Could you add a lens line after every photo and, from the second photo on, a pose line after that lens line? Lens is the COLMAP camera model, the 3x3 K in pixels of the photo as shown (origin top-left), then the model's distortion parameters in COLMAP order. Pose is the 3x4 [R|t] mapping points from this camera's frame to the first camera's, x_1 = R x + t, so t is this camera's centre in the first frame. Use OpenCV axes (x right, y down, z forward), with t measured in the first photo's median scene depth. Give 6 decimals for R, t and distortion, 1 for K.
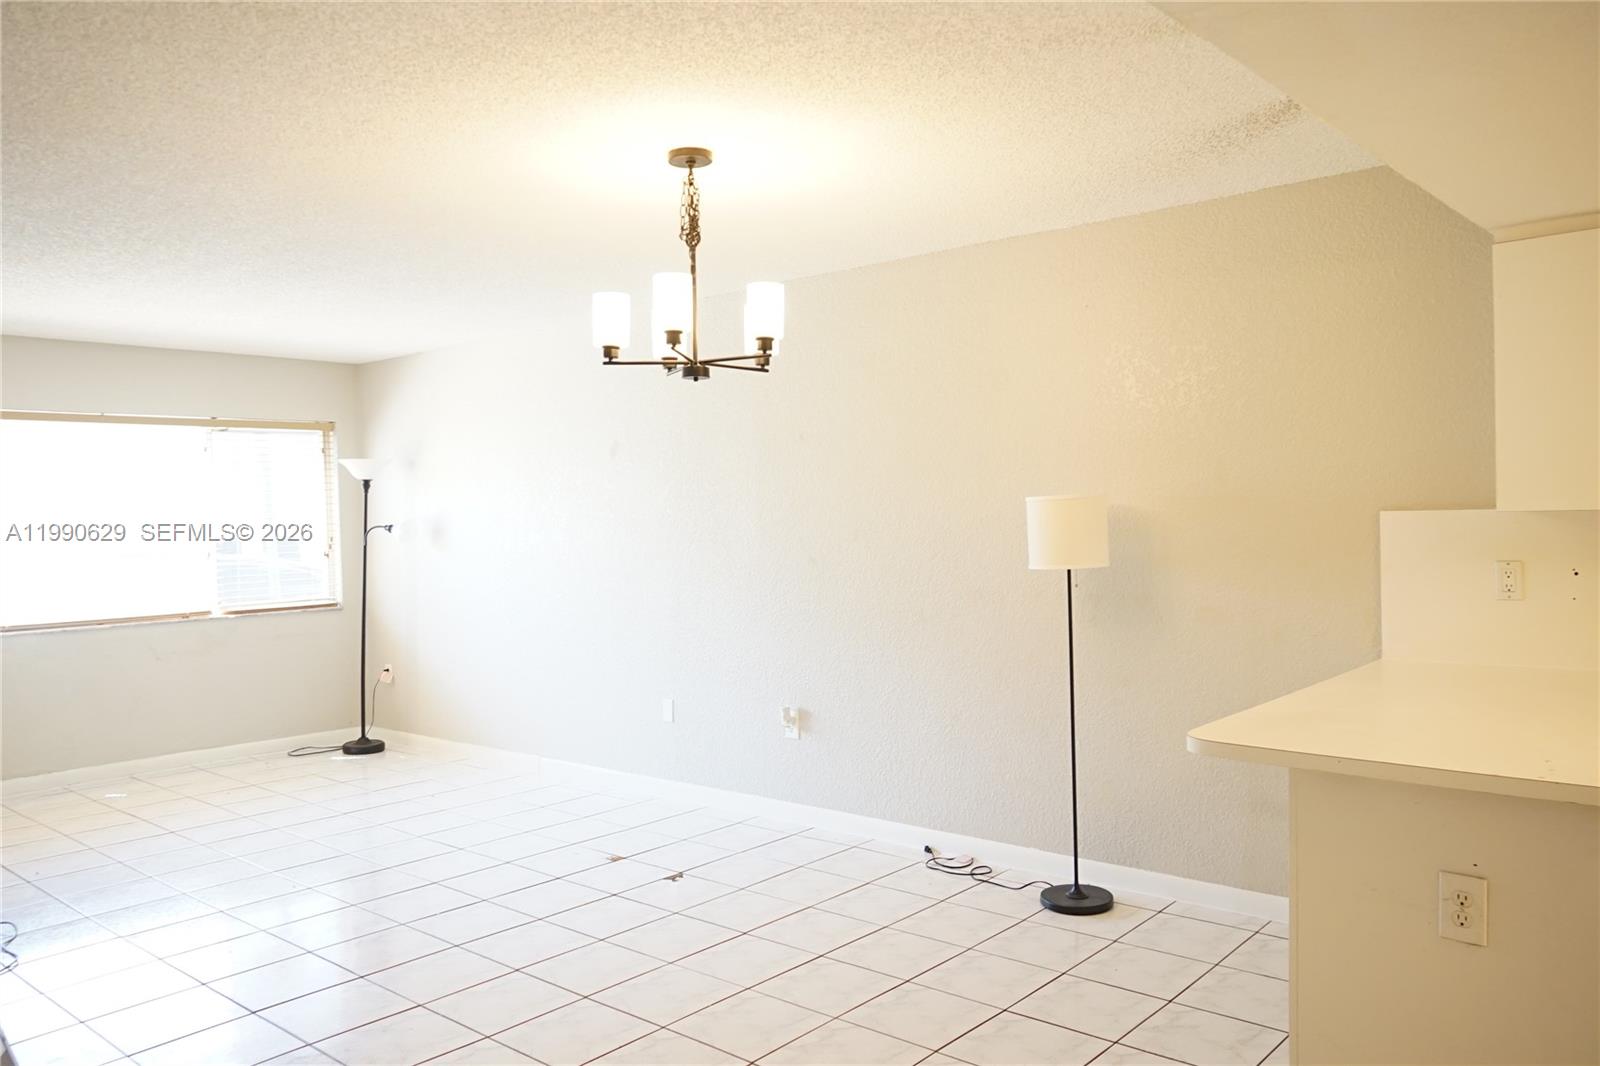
lens RADIAL K [[1206.7, 0, 809.5], [0, 1206.7, 538.9], [0, 0, 1]] dist [-0.044741, 0.052458]
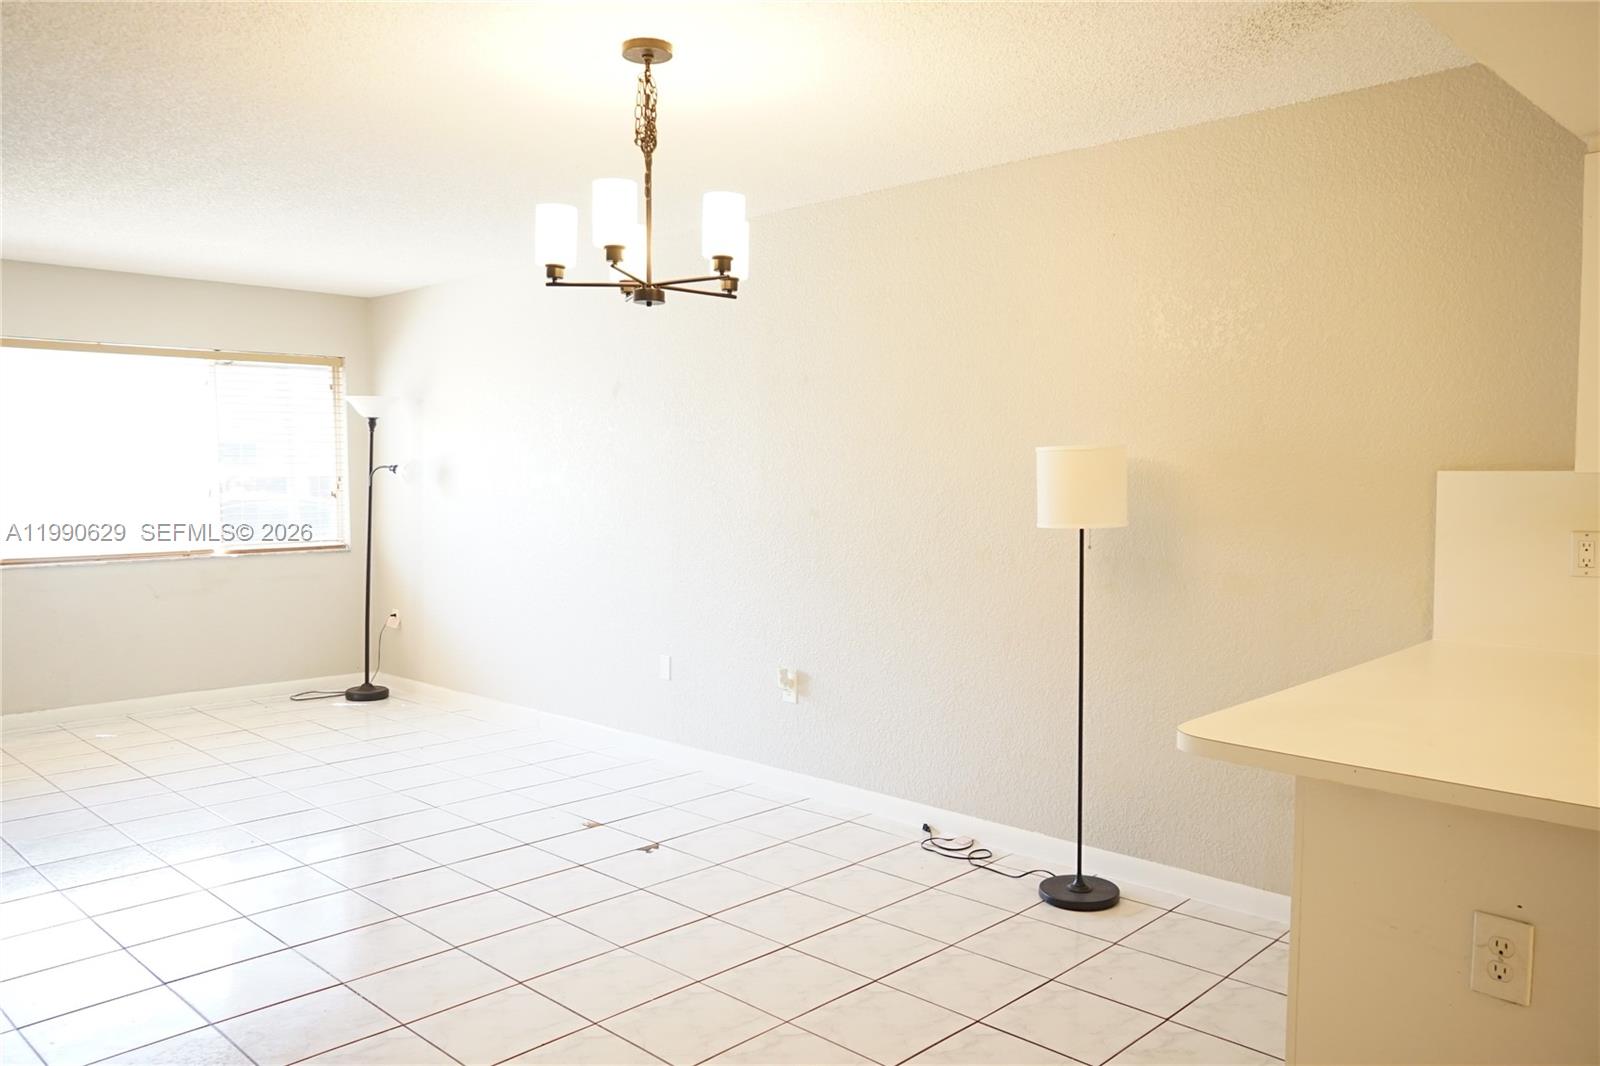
lens RADIAL K [[1206.7, 0, 809.1], [0, 1206.7, 537.1], [0, 0, 1]] dist [-0.044741, 0.052458]
pose [[0.998232, 0.025892, -0.053508, 0.059701], [-0.023844, 0.998971, 0.038574, 0.001684], [0.054452, -0.037230, 0.997822, 0.092264]]
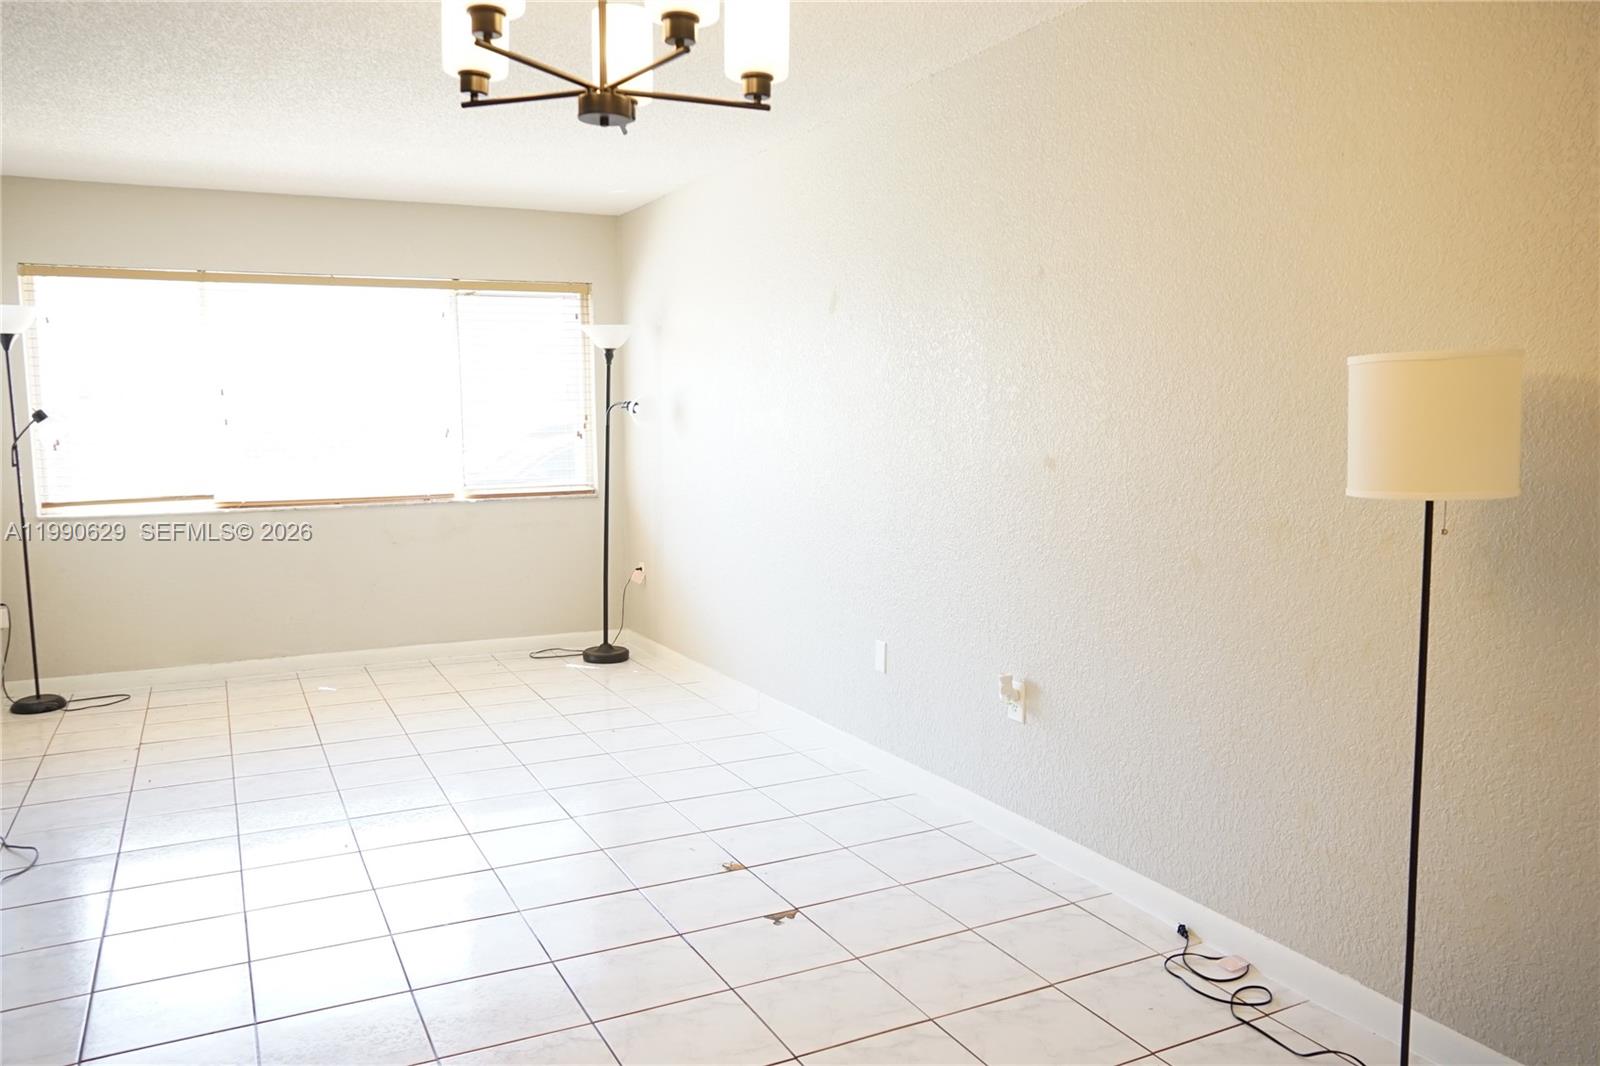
lens RADIAL K [[1206.7, 0, 808.0], [0, 1206.7, 537.3], [0, 0, 1]] dist [-0.044741, 0.052458]
pose [[0.926439, 0.057393, -0.372045, 0.157598], [-0.023114, 0.995118, 0.095952, -0.001466], [0.375735, -0.080294, 0.923242, 0.418527]]
